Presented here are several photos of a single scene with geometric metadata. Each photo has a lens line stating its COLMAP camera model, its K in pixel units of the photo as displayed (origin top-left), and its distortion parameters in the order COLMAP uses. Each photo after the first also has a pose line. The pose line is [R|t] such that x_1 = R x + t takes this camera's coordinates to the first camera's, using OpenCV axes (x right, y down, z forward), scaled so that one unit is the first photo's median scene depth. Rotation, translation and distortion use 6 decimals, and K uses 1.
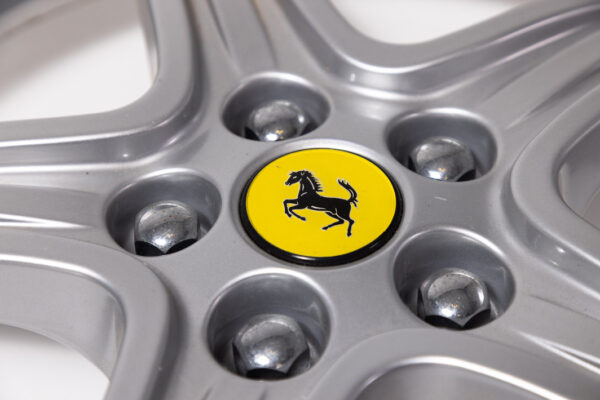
lens RADIAL K [[1552.4, 0, 300.0], [0, 1552.4, 200.0], [0, 0, 1]] dist [-0.004275, 0.095446]
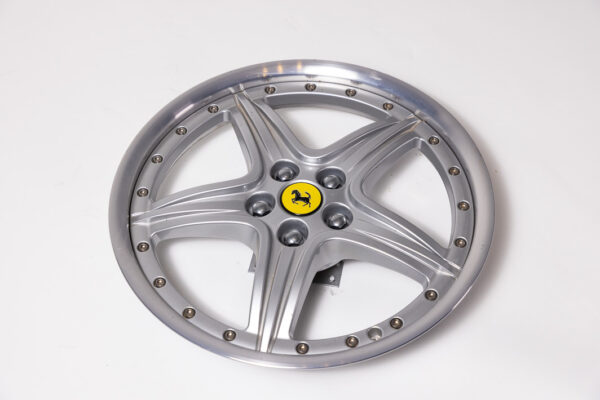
lens RADIAL K [[964.8, 0, 300.0], [0, 964.8, 200.0], [0, 0, 1]] dist [0.007494, 0.008808]
pose [[0.993856, -0.094916, 0.056925, -0.127134], [0.089007, 0.991135, 0.098635, -0.232869], [-0.065783, -0.092963, 0.993494, -1.383872]]
